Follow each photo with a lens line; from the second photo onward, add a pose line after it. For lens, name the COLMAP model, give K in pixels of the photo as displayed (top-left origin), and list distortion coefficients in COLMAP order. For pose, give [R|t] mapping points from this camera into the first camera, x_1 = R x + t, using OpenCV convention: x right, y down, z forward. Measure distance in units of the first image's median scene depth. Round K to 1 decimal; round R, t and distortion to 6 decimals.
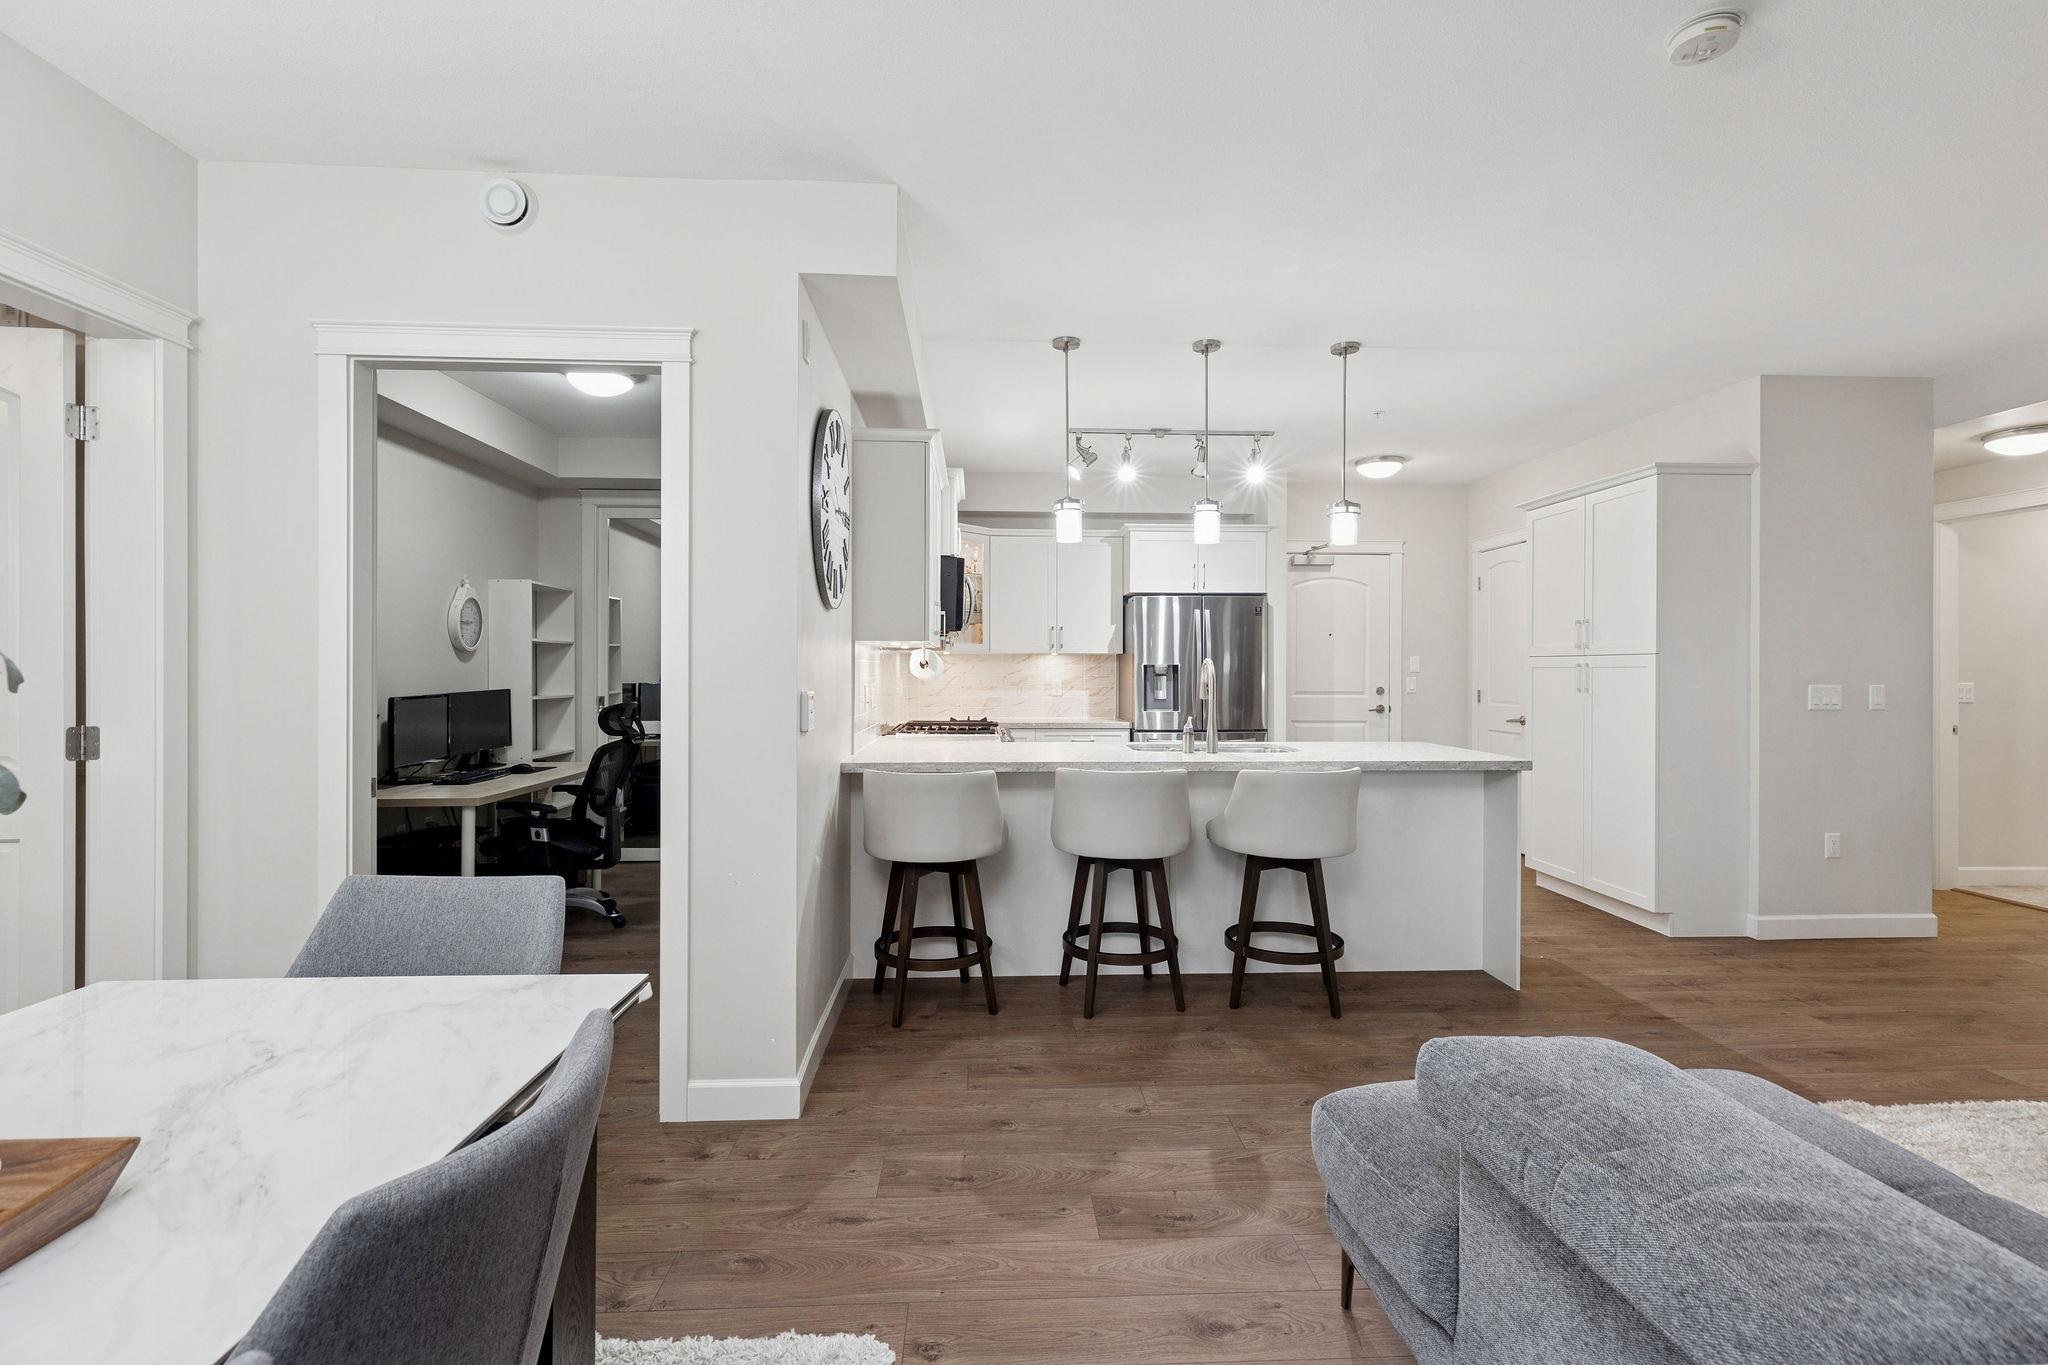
lens RADIAL K [[928.0, 0, 1022.8], [0, 928.0, 668.5], [0, 0, 1]] dist [0.001363, -0.000335]
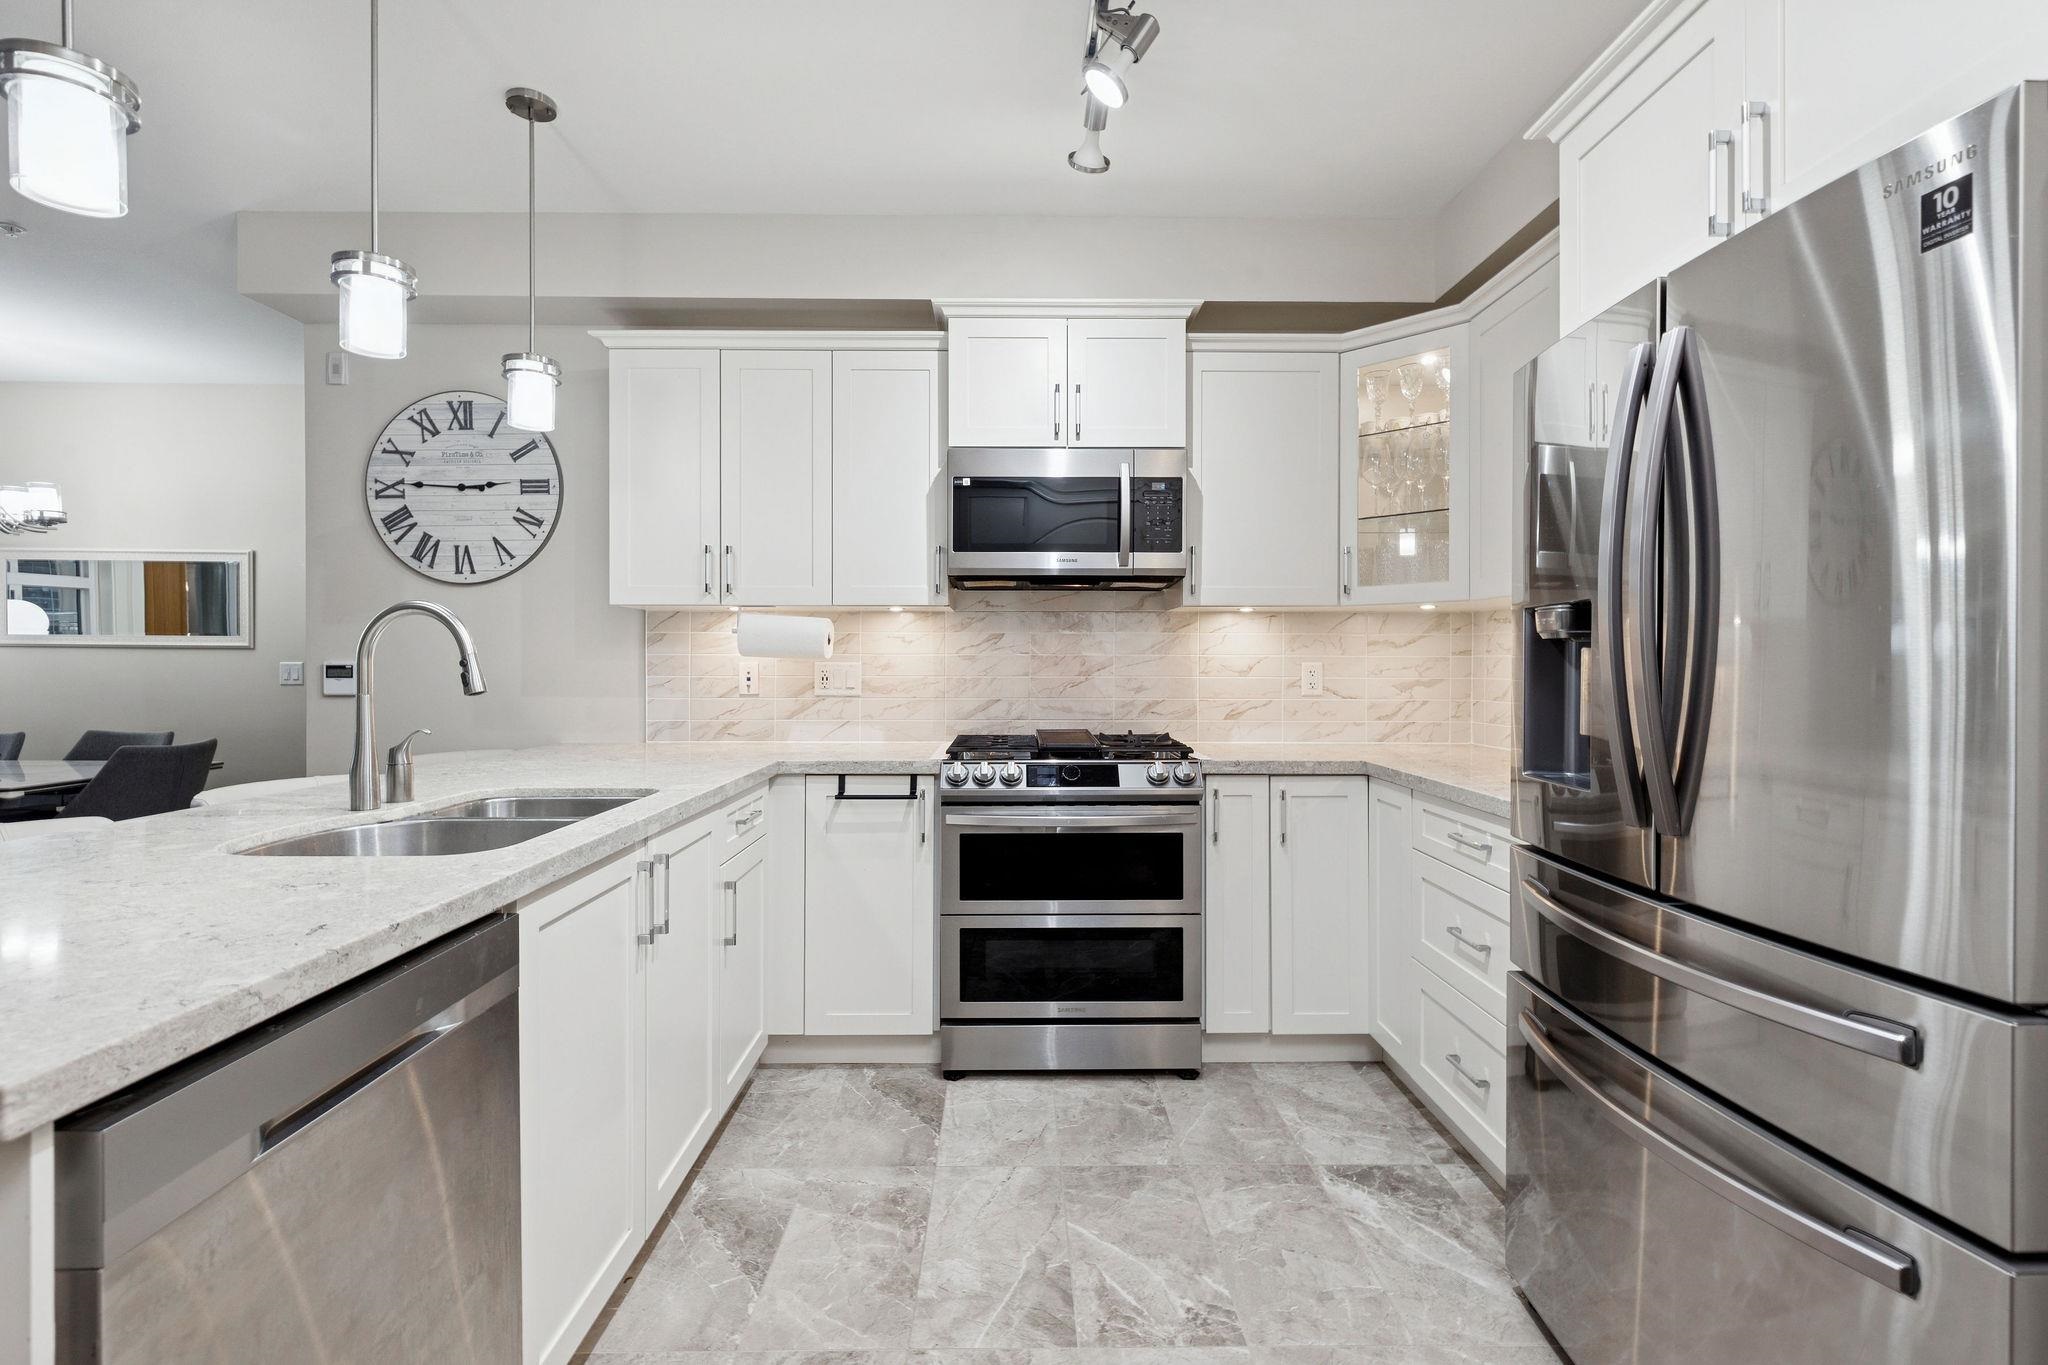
lens RADIAL K [[931.3, 0, 1022.8], [0, 931.3, 661.2], [0, 0, 1]] dist [0.002326, -0.000109]
pose [[-0.034681, -0.004909, -0.999386, 0.470147], [0.001219, 0.999987, -0.004955, 0.015131], [0.999398, -0.001390, -0.034674, 0.972454]]
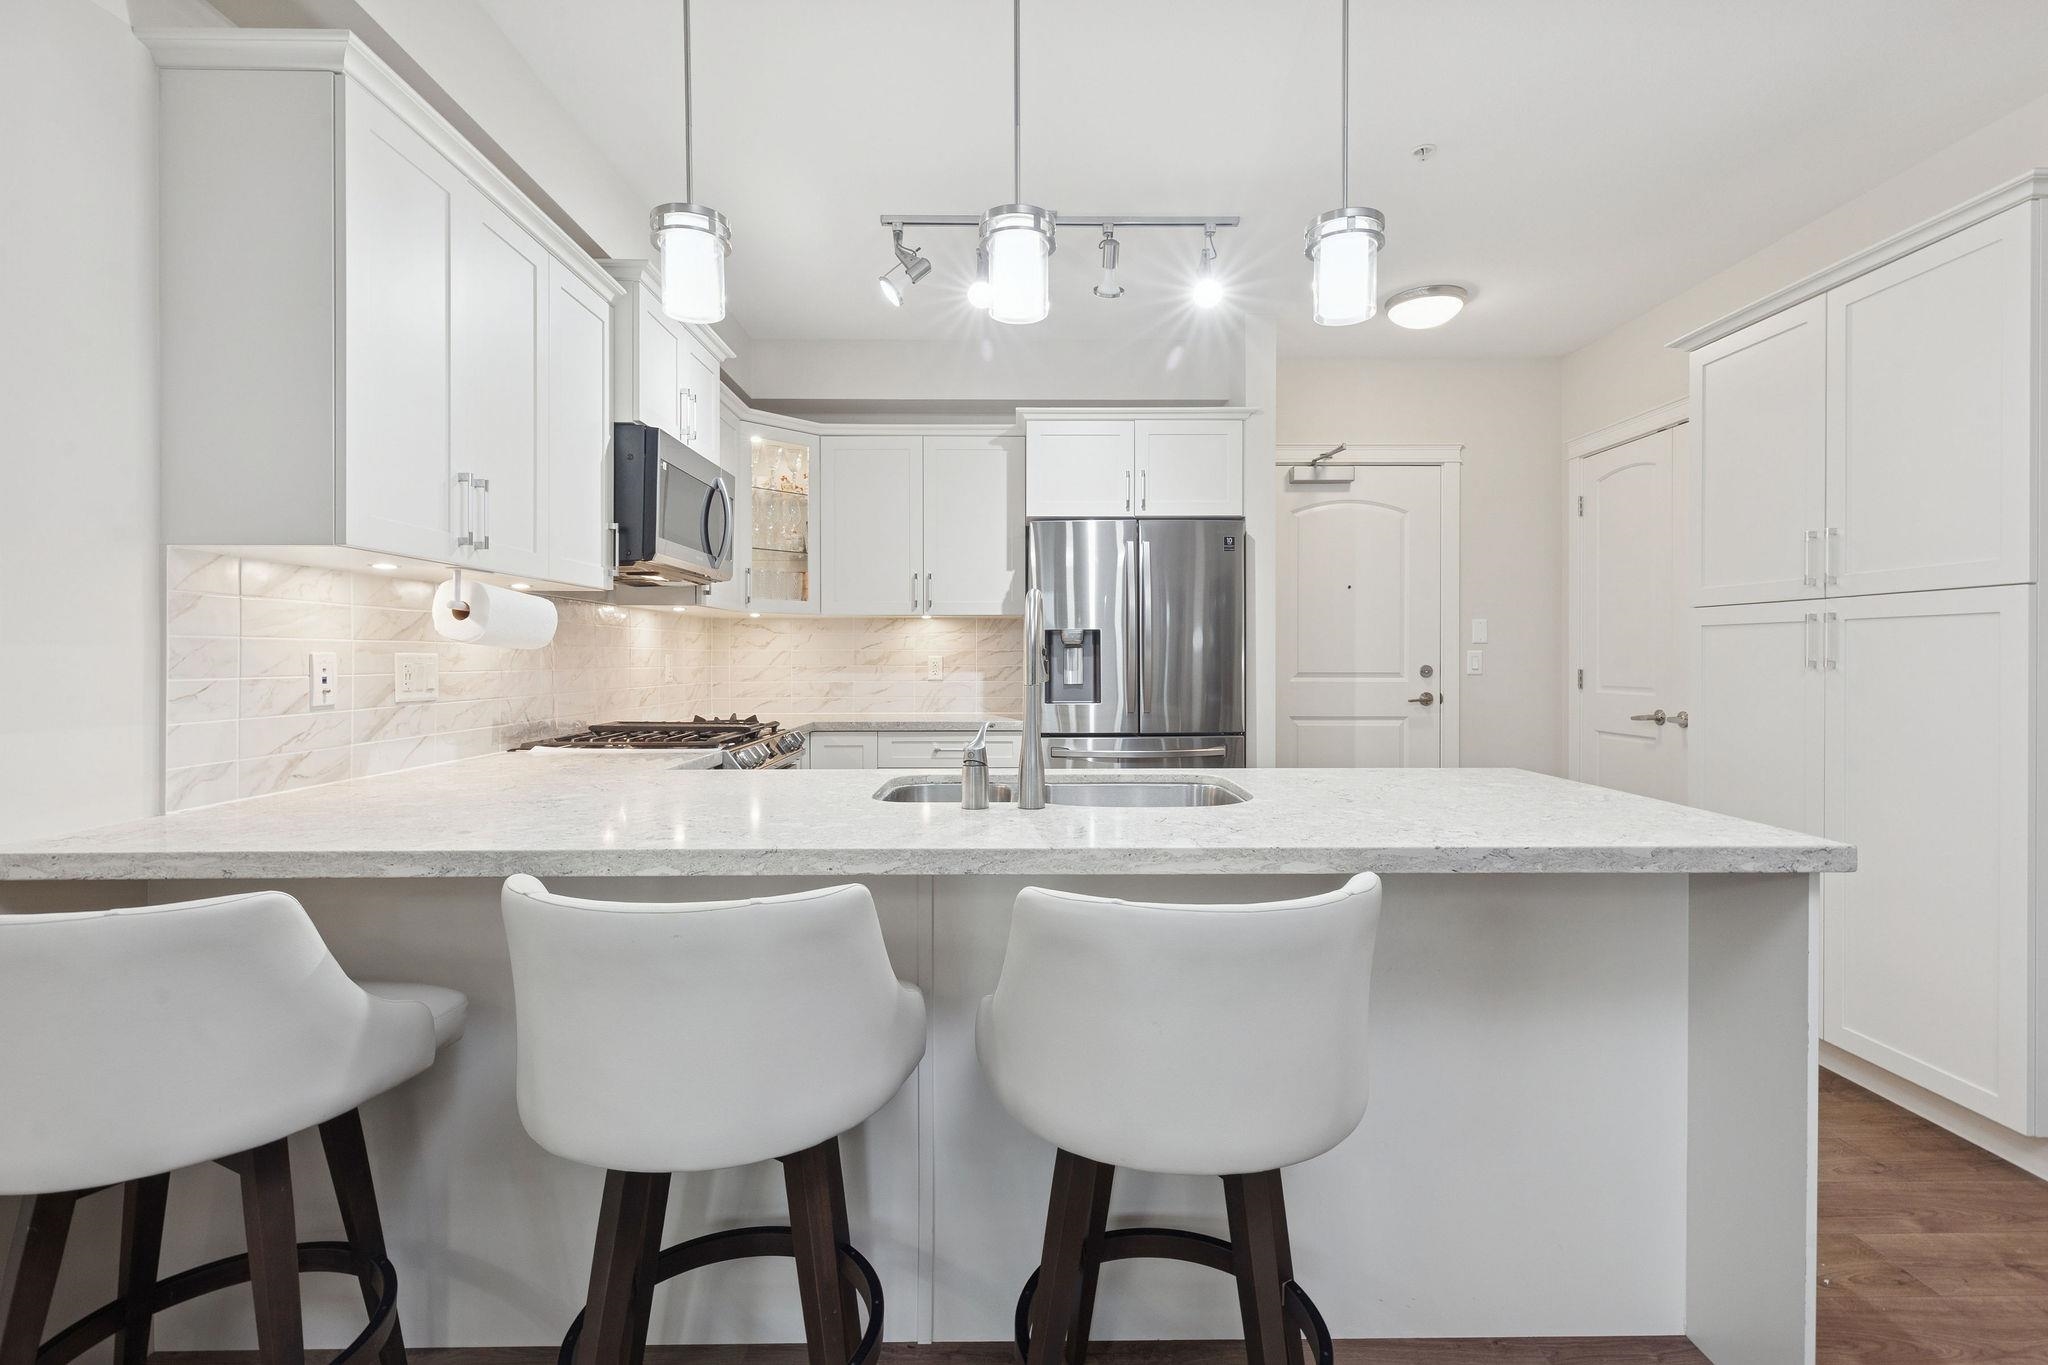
lens RADIAL K [[931.3, 0, 1022.8], [0, 931.3, 661.2], [0, 0, 1]] dist [0.002326, -0.000109]
pose [[0.999266, -0.003772, -0.038134, 0.157425], [0.003998, 0.999975, 0.005860, 0.014975], [0.038111, -0.006008, 0.999255, 0.416671]]
